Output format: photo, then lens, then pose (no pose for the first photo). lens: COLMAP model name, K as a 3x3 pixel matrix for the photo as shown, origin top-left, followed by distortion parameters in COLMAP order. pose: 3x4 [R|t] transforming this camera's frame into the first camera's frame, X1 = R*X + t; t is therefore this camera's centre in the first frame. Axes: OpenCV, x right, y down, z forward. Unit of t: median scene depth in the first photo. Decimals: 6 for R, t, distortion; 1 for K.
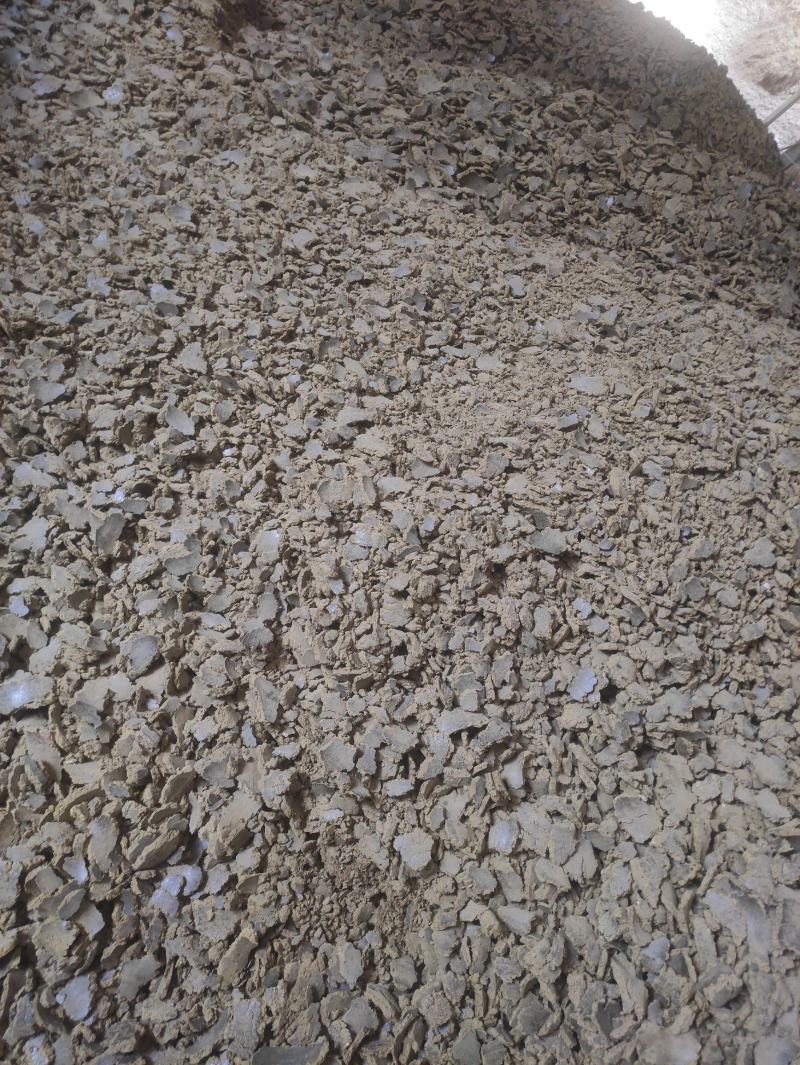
lens RADIAL K [[784.2, 0, 395.3], [0, 784.2, 532.8], [0, 0, 1]] dist [0.028683, -0.023758]
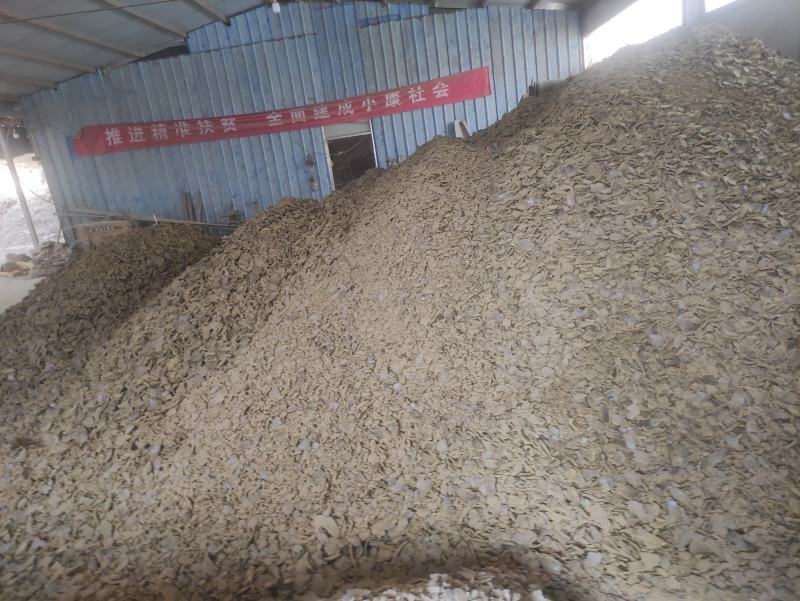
lens RADIAL K [[589.1, 0, 399.0], [0, 589.1, 301.7], [0, 0, 1]] dist [0.028683, -0.023758]
pose [[0.178021, -0.841022, 0.510872, -1.001514], [0.934443, 0.307205, 0.180115, -0.627831], [-0.308423, 0.445317, 0.840576, -0.872858]]
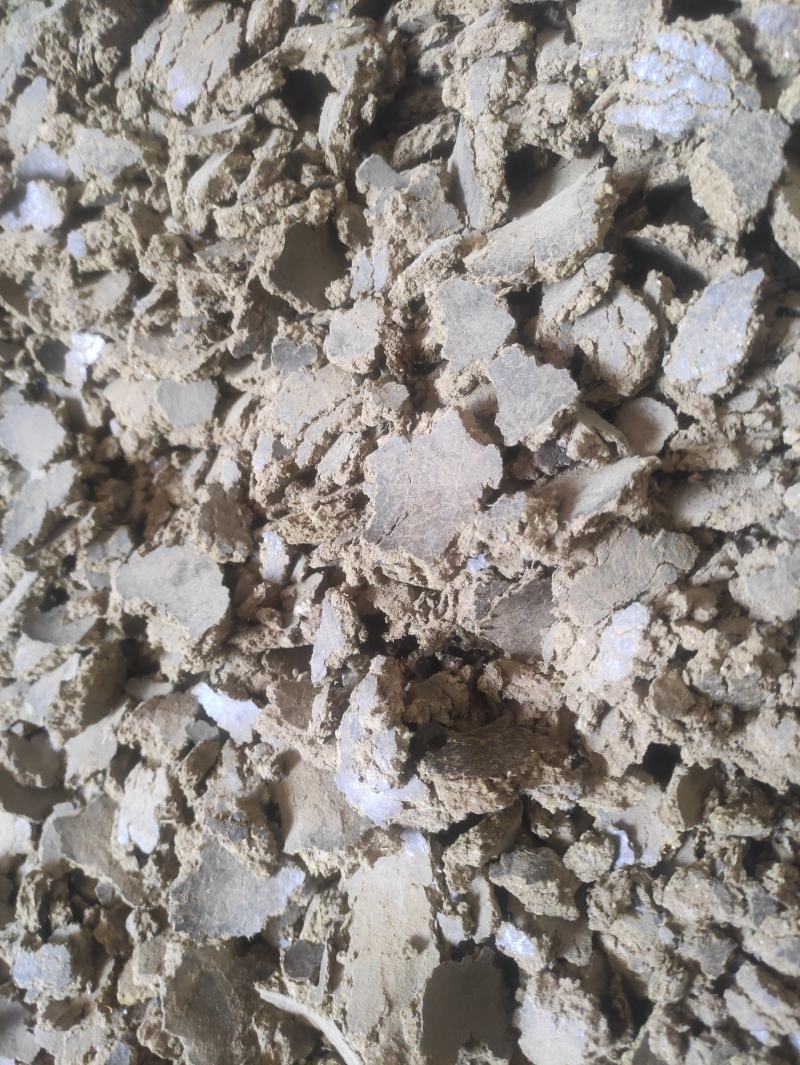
lens RADIAL K [[784.2, 0, 404.0], [0, 784.2, 535.1], [0, 0, 1]] dist [0.028683, -0.023758]
pose [[0.501536, -0.811122, -0.300903, -0.017763], [0.831687, 0.547821, -0.090493, 0.297602], [0.238242, -0.204871, 0.949352, 0.750244]]
